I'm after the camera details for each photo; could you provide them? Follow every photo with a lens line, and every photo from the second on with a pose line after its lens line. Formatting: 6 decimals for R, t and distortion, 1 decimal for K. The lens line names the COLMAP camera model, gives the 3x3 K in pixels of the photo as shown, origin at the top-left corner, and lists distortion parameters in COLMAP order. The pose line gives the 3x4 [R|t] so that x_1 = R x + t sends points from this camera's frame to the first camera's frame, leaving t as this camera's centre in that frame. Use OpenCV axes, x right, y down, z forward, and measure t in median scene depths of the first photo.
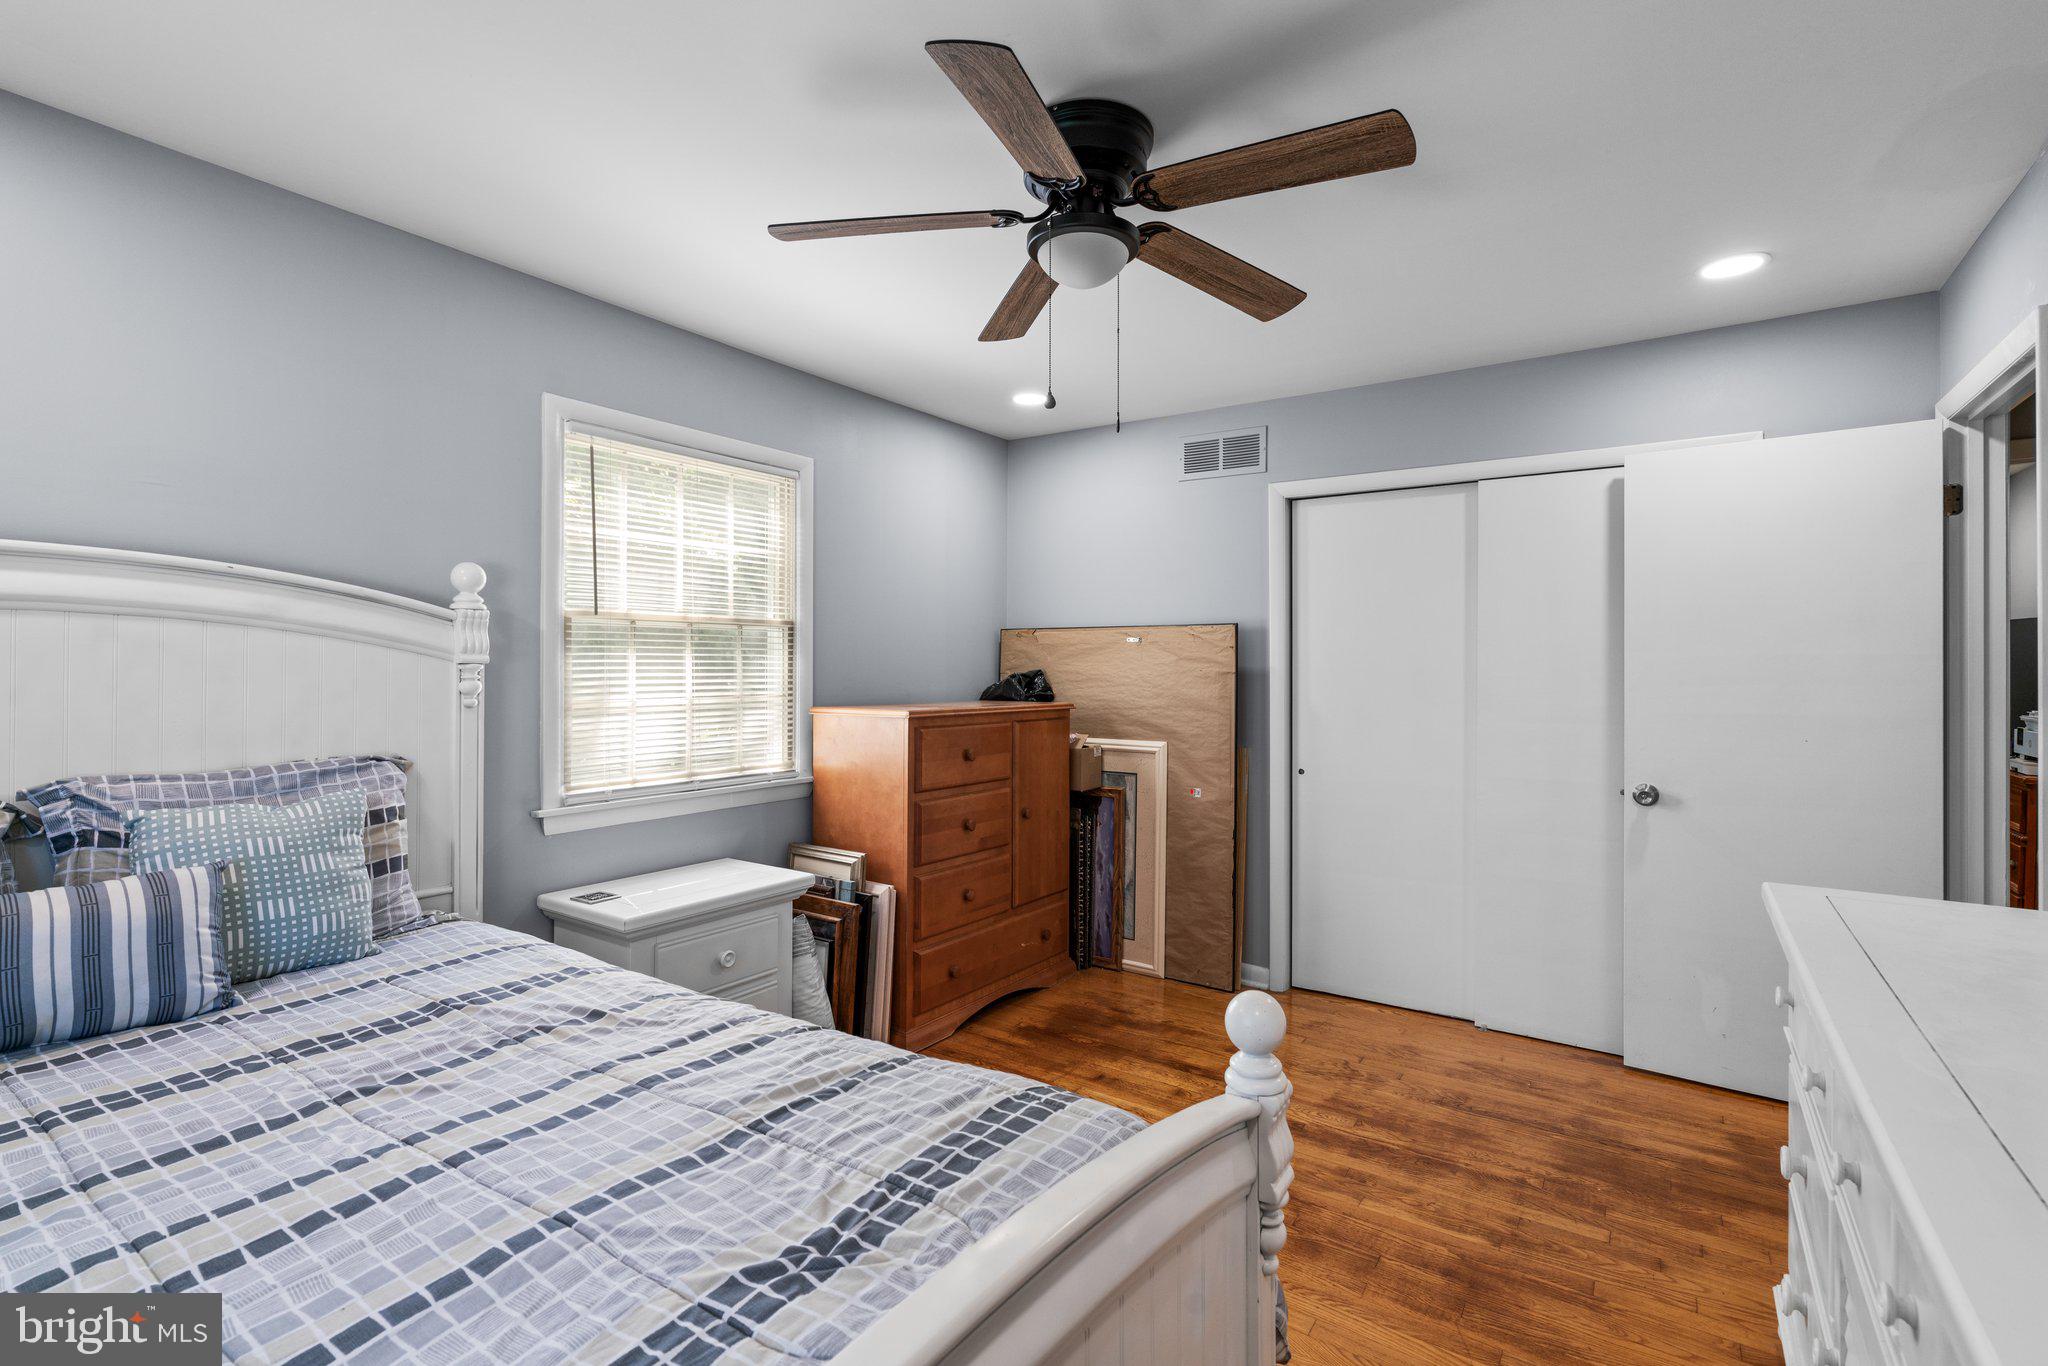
lens RADIAL K [[923.9, 0, 1024.7], [0, 923.9, 664.0], [0, 0, 1]] dist [-0.002795, 0.000059]
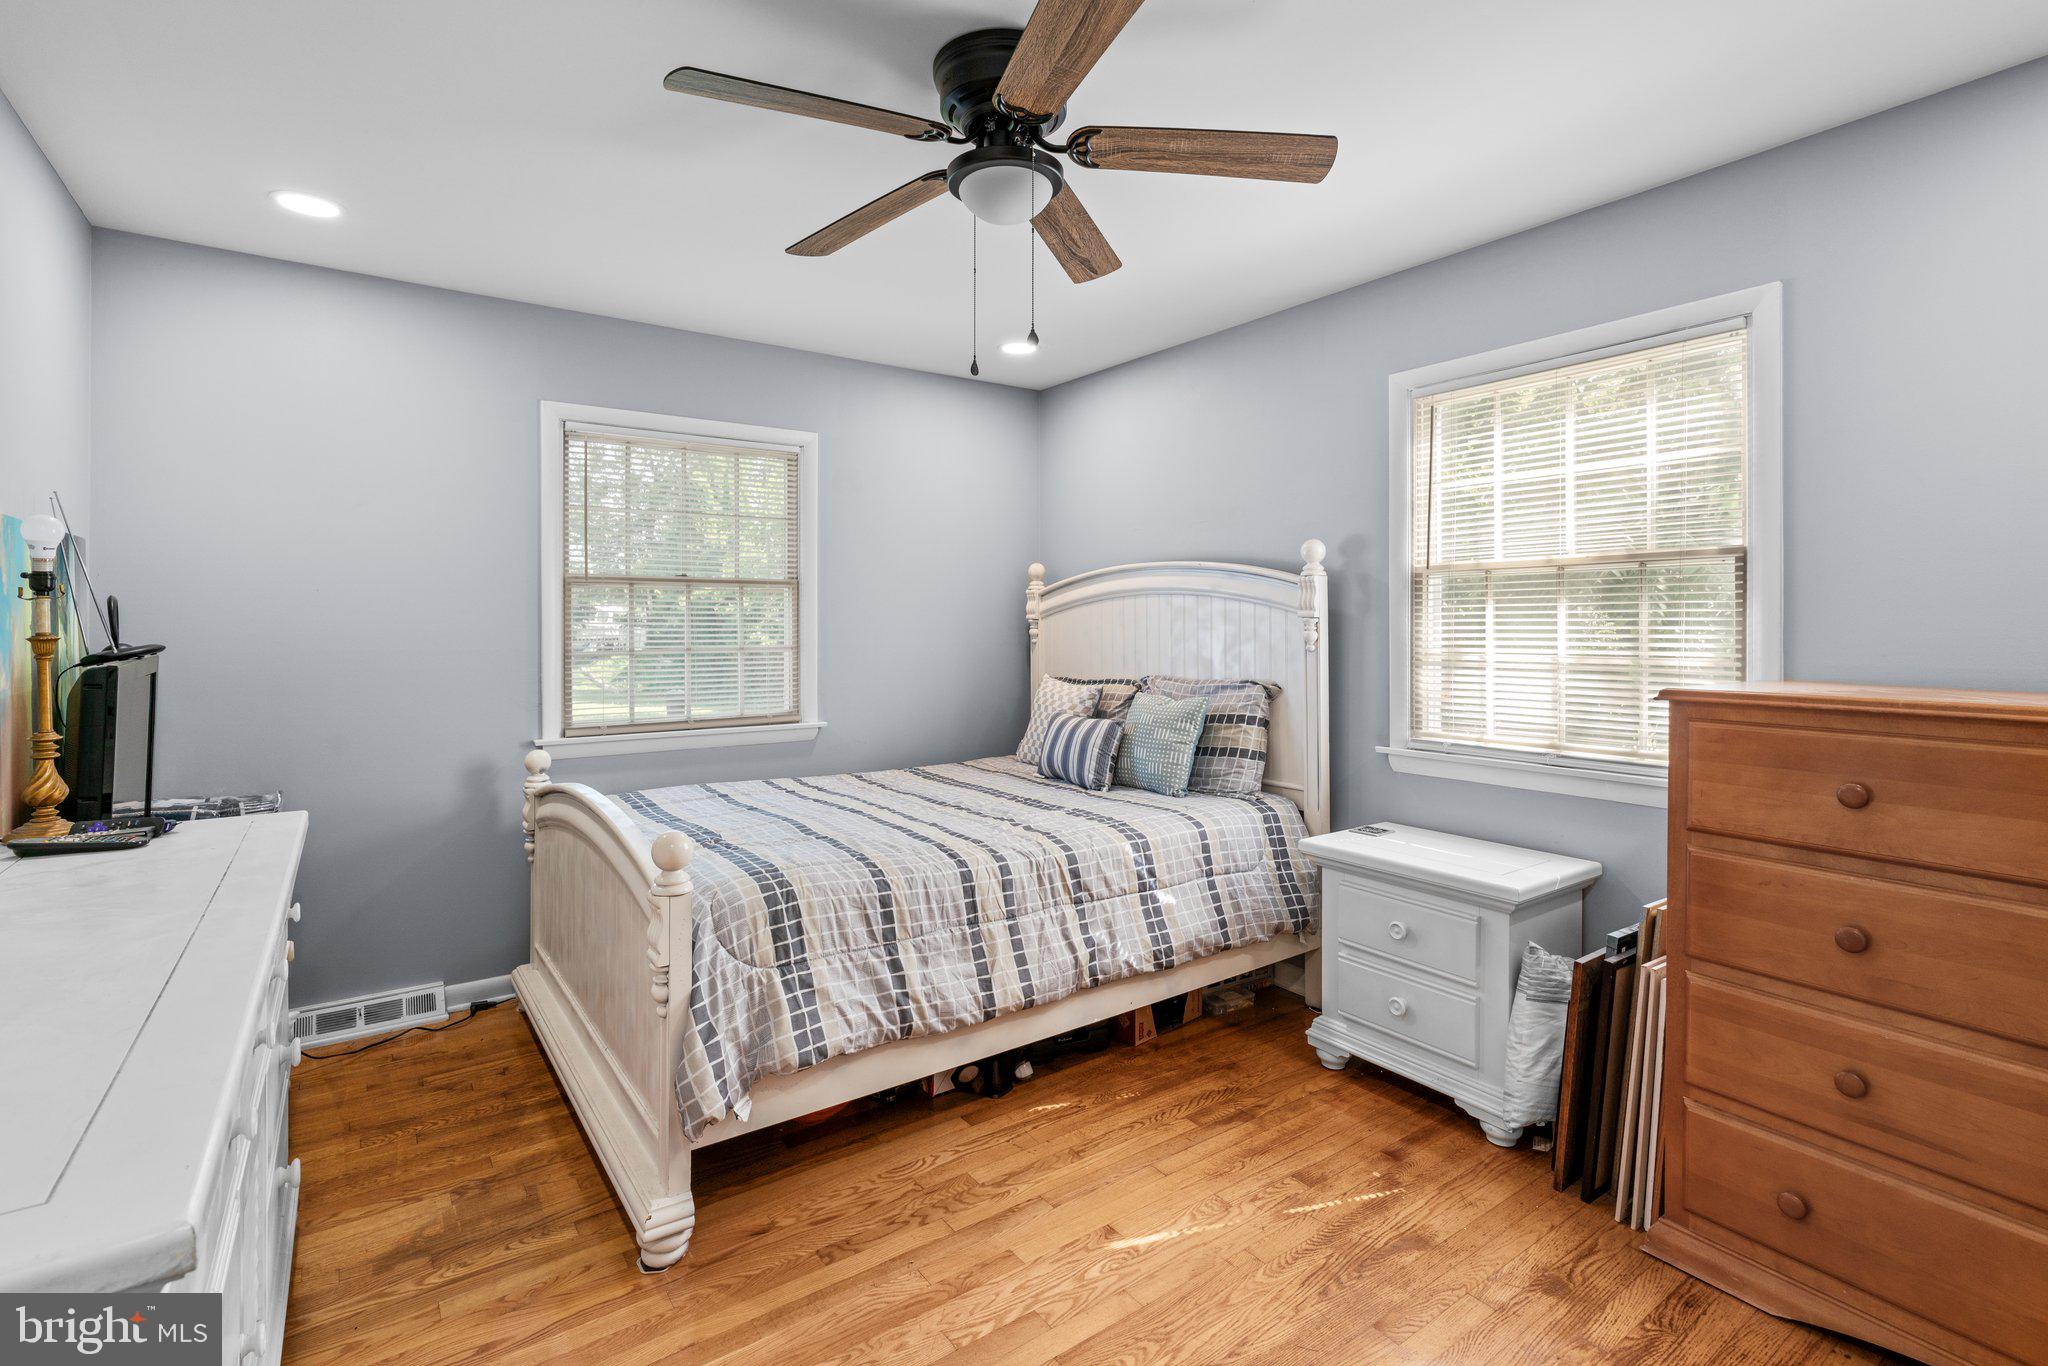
lens RADIAL K [[950.6, 0, 1024.4], [0, 950.6, 620.1], [0, 0, 1]] dist [-0.001668, -0.000095]
pose [[-0.330008, -0.001680, -0.943976, 0.664404], [0.005117, 0.999981, -0.003568, 0.005468], [0.943964, -0.006008, -0.329993, 0.894166]]
